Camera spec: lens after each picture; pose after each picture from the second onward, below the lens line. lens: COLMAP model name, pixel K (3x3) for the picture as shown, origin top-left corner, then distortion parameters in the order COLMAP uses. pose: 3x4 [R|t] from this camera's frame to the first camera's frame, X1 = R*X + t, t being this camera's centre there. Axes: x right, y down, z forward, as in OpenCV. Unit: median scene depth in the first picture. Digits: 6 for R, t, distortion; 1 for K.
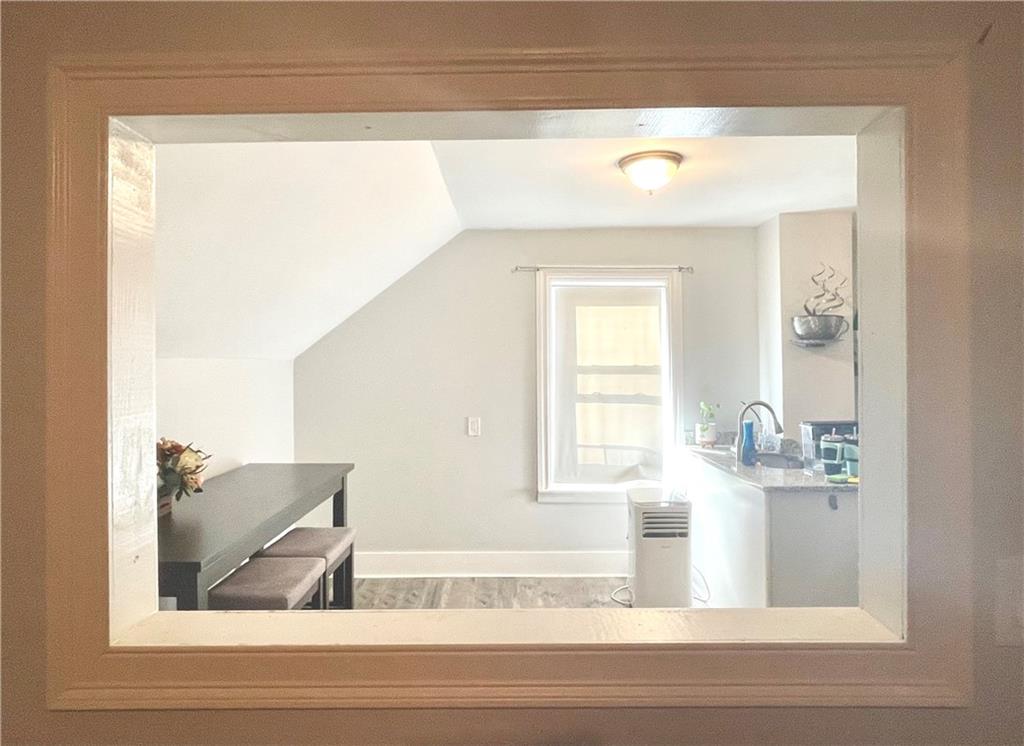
lens RADIAL K [[593.5, 0, 512.1], [0, 593.5, 368.4], [0, 0, 1]] dist [0.008625, -0.000054]
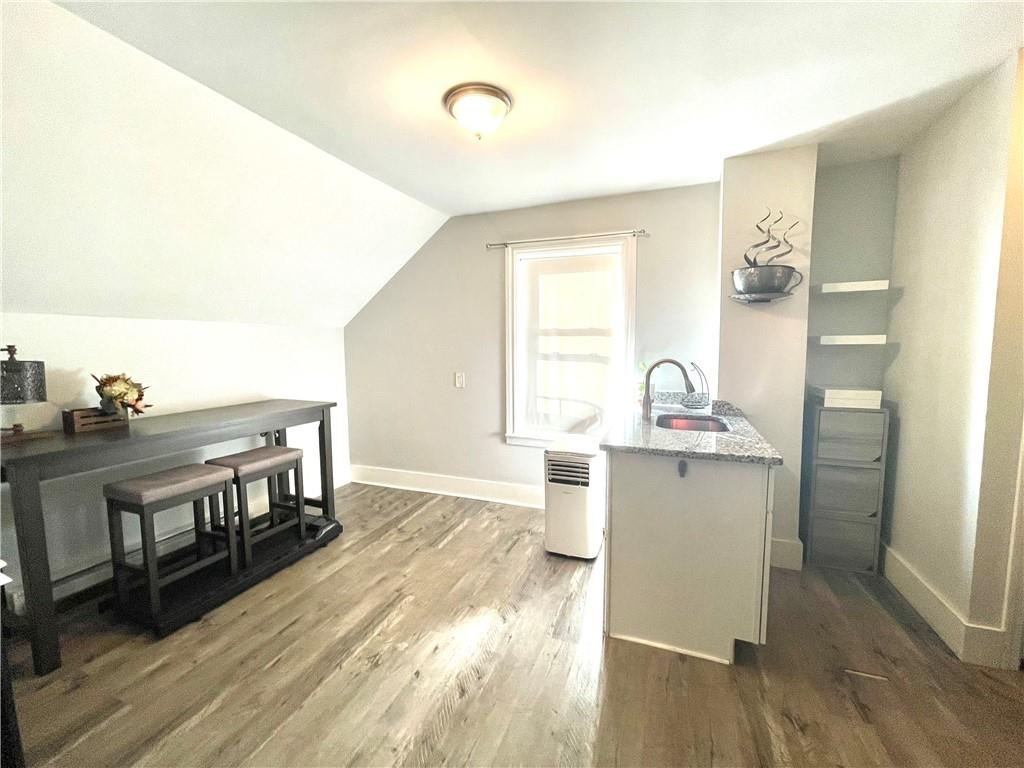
lens RADIAL K [[413.7, 0, 512.4], [0, 413.7, 385.2], [0, 0, 1]] dist [-0.004518, -0.000118]
pose [[0.932229, 0.032843, -0.360375, 0.382792], [0.000103, 0.995849, 0.091024, 0.033159], [0.361869, -0.084892, 0.928356, 0.253332]]
